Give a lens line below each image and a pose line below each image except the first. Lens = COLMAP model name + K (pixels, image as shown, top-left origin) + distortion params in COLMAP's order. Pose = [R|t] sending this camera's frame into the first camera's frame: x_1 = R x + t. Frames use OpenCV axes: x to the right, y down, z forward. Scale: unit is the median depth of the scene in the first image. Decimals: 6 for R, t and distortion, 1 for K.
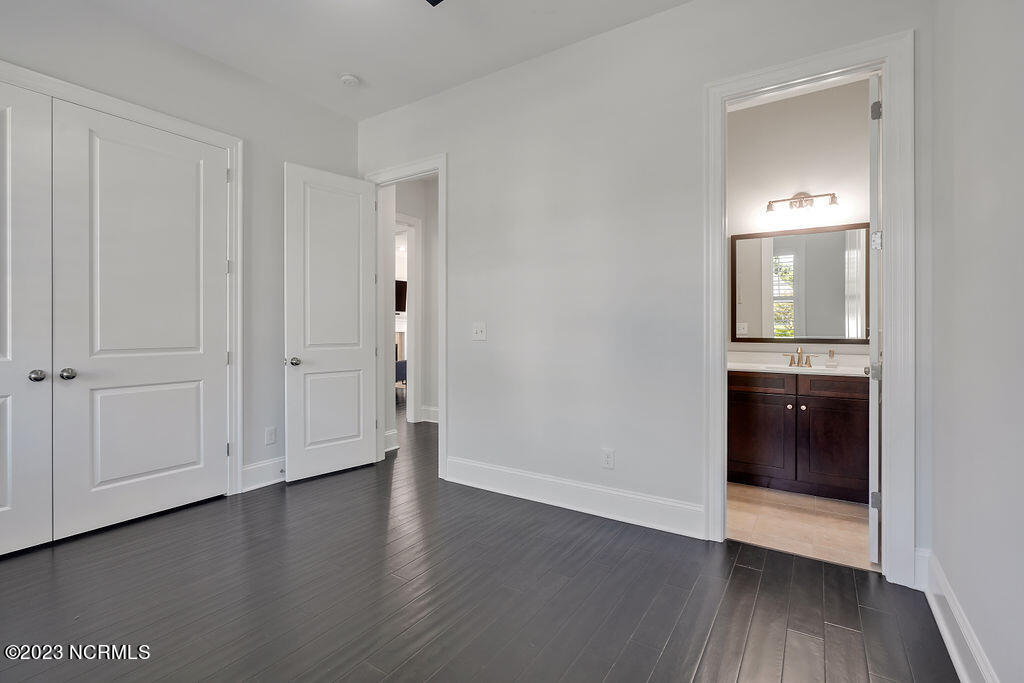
lens RADIAL K [[463.7, 0, 515.3], [0, 463.7, 325.3], [0, 0, 1]] dist [0.000746, 0.000063]
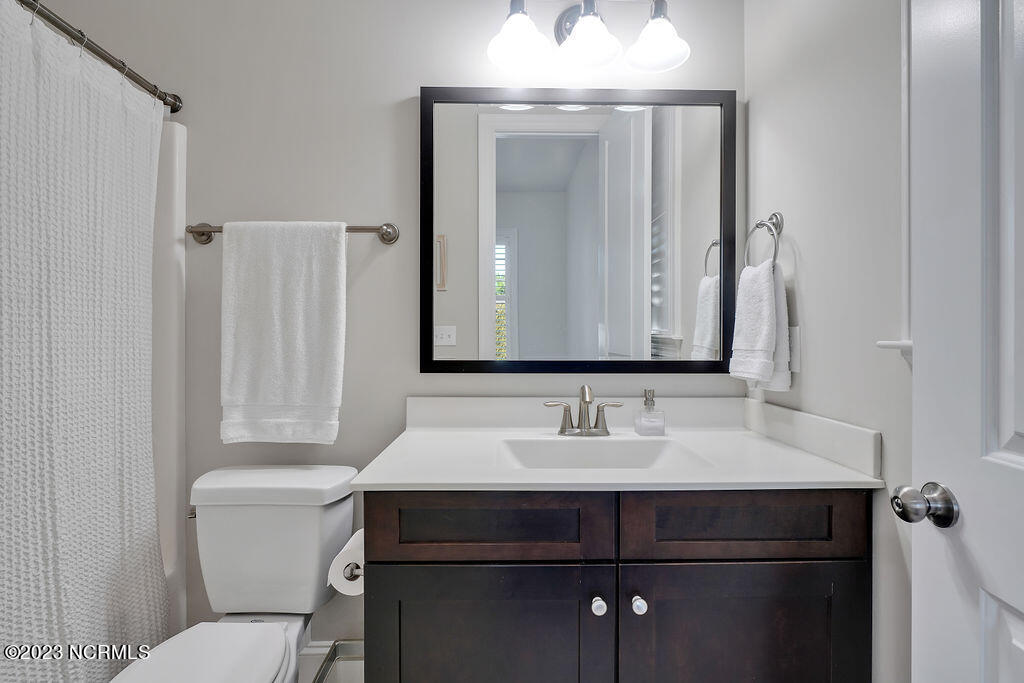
lens RADIAL K [[463.7, 0, 511.0], [0, 463.7, 338.5], [0, 0, 1]] dist [0.000746, 0.000063]
pose [[0.827730, -0.000128, 0.561126, 0.322451], [-0.003238, 0.999982, 0.005004, 0.007209], [-0.561117, -0.005959, 0.827715, 0.662535]]
